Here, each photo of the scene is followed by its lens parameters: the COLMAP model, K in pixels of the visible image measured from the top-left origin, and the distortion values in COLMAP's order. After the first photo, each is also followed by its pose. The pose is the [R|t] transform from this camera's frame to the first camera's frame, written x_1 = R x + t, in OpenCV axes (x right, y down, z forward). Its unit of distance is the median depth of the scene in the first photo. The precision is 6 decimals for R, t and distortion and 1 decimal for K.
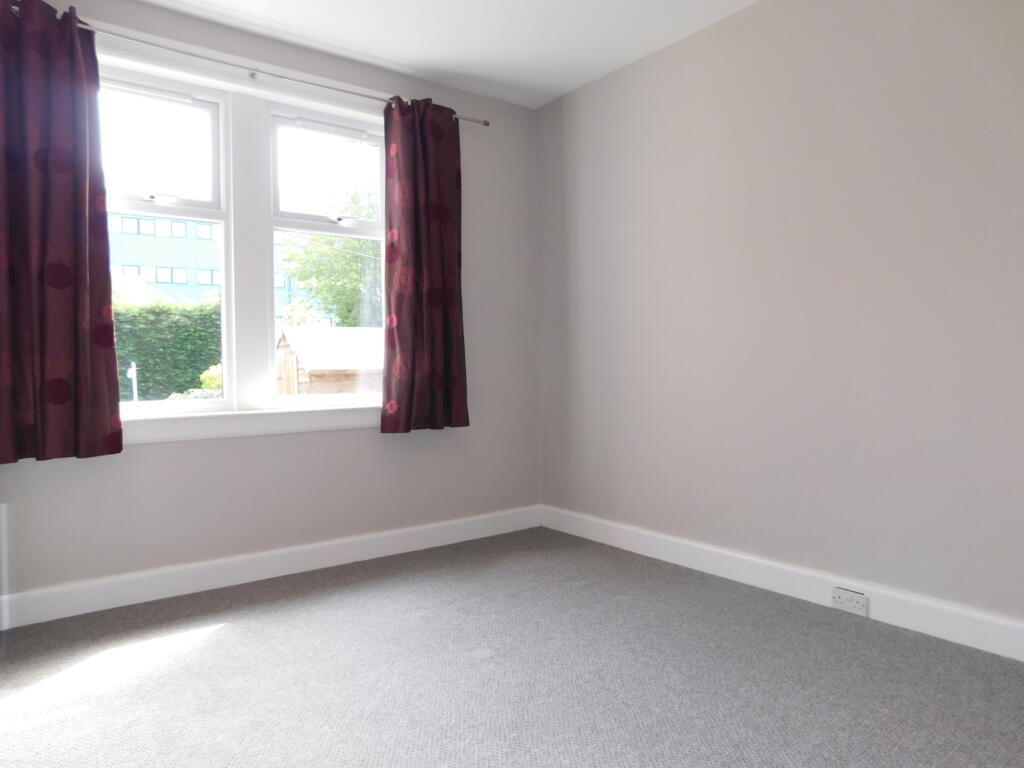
lens RADIAL K [[696.4, 0, 508.0], [0, 696.4, 385.2], [0, 0, 1]] dist [-0.056936, 0.051150]
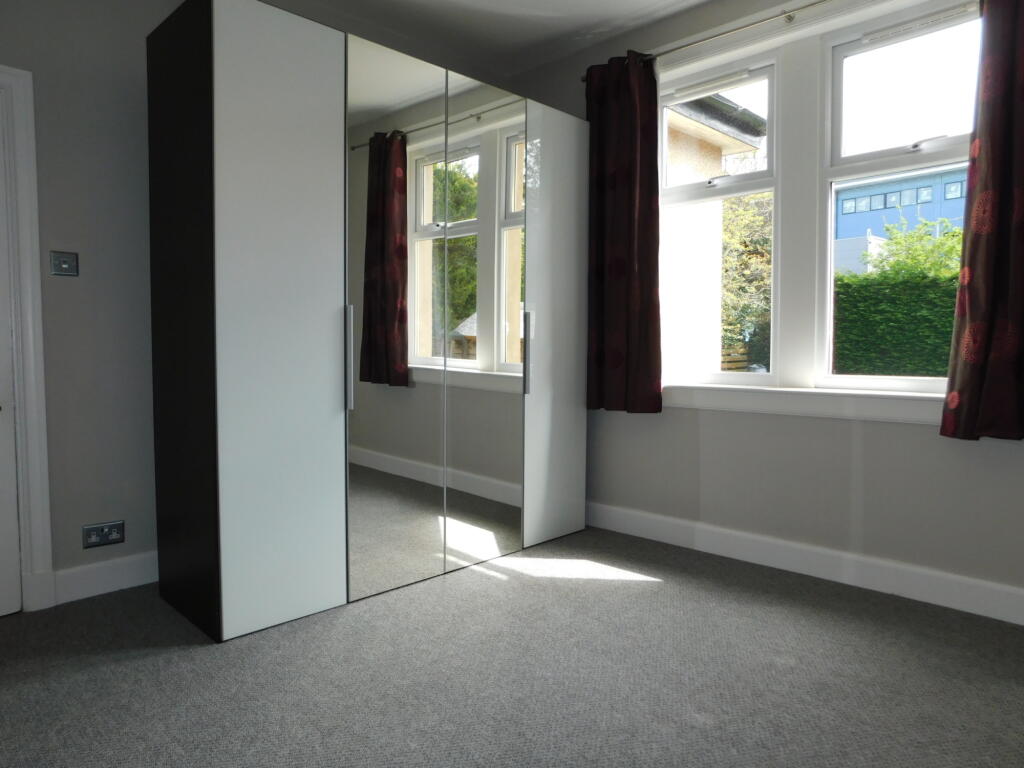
lens RADIAL K [[696.4, 0, 508.0], [0, 696.4, 385.2], [0, 0, 1]] dist [-0.056936, 0.051150]
pose [[0.121724, 0.079156, -0.989403, 0.513440], [-0.012726, 0.996858, 0.078186, -0.035874], [0.992482, 0.003074, 0.122348, 0.521463]]
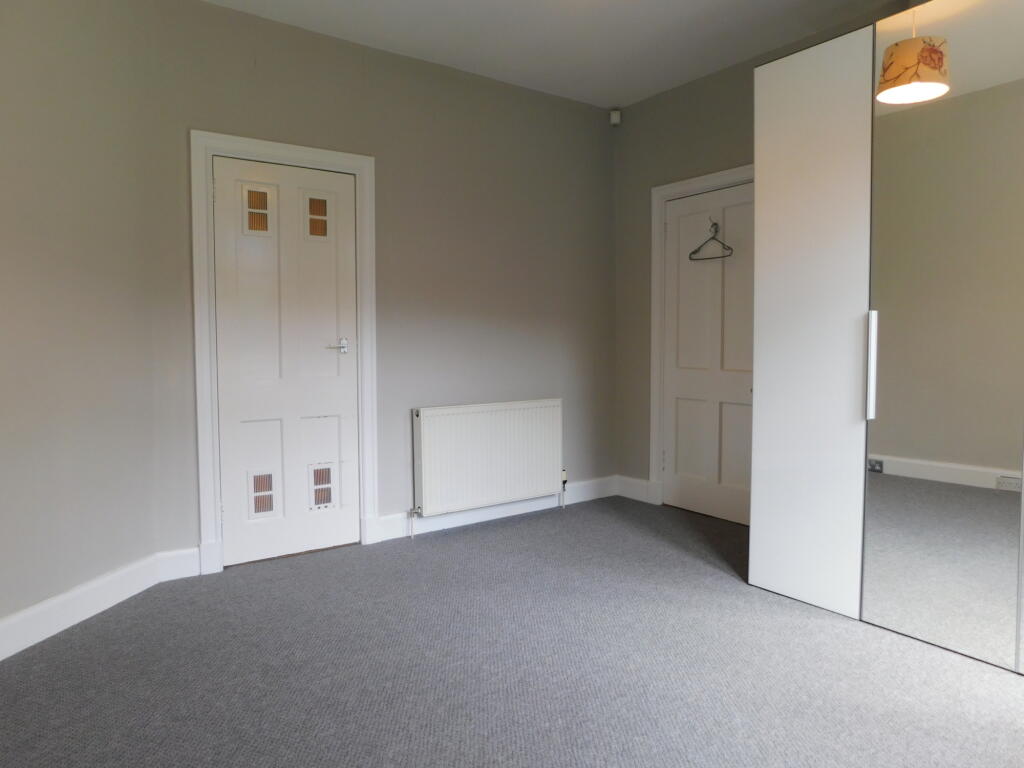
lens RADIAL K [[696.4, 0, 508.0], [0, 696.4, 385.2], [0, 0, 1]] dist [-0.056936, 0.051150]
pose [[-0.996921, 0.014275, 0.077104, 0.036152], [0.019409, 0.997614, 0.066252, -0.038894], [-0.075974, 0.067544, -0.994819, 1.224809]]
